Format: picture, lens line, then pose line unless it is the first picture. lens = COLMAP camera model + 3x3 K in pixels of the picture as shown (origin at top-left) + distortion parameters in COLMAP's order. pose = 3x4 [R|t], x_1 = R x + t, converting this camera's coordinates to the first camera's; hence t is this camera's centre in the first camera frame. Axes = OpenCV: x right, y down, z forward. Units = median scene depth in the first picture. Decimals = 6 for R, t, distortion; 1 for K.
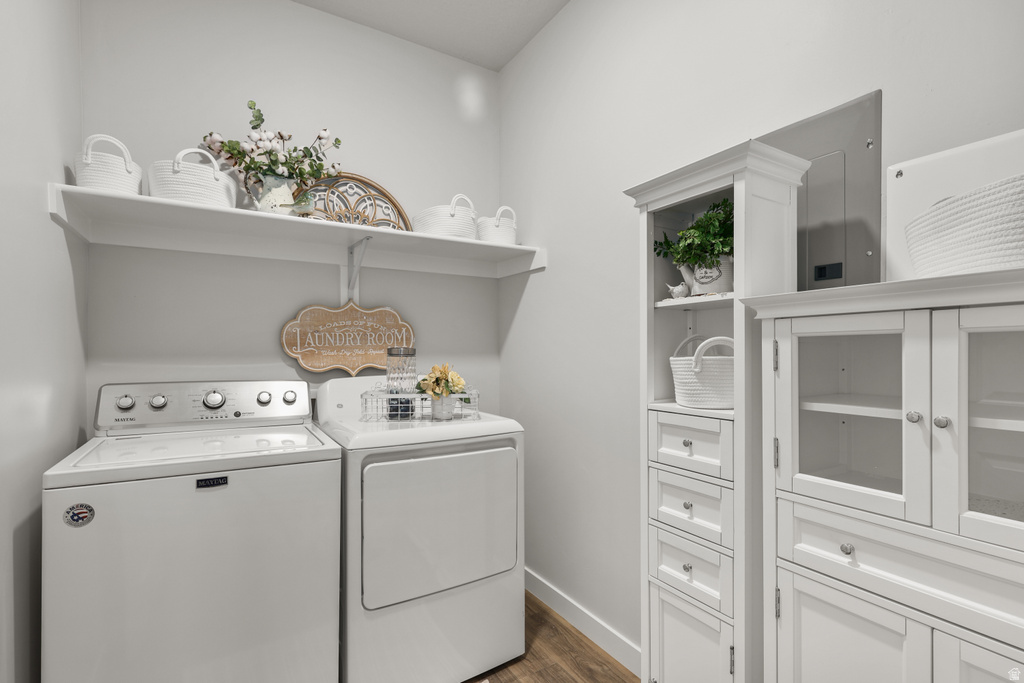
lens RADIAL K [[467.0, 0, 508.7], [0, 467.0, 348.1], [0, 0, 1]] dist [-0.000163, -0.000950]
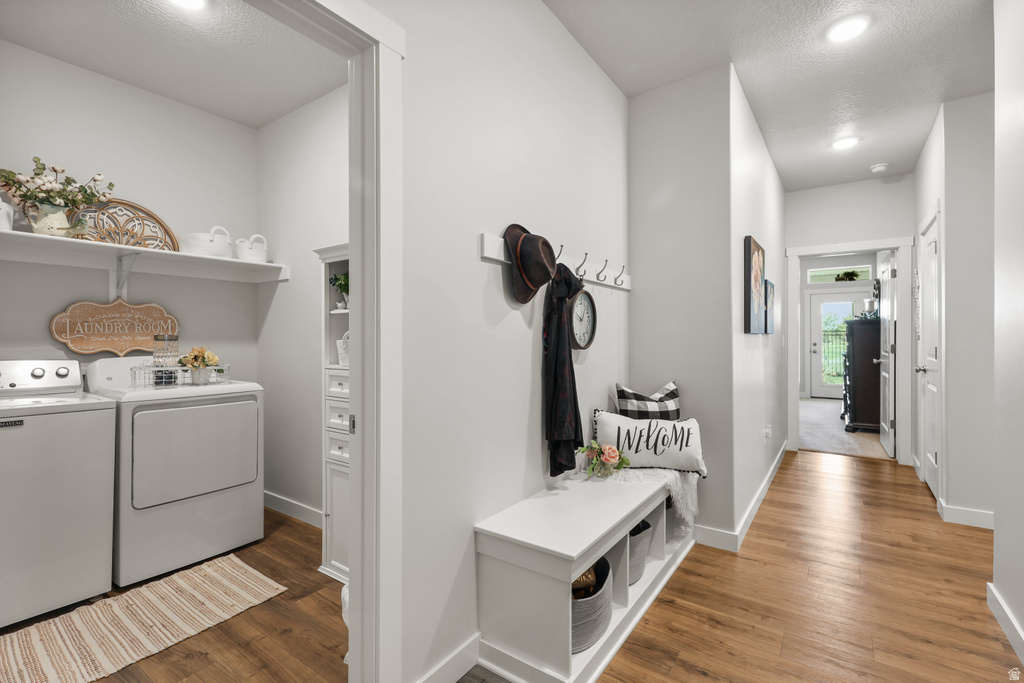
lens RADIAL K [[467.0, 0, 516.4], [0, 467.0, 332.6], [0, 0, 1]] dist [-0.000163, -0.000950]
pose [[0.917972, 0.006045, 0.396598, 0.179895], [-0.003032, 0.999962, -0.008224, 0.001058], [-0.396633, 0.006347, 0.917955, -0.704595]]
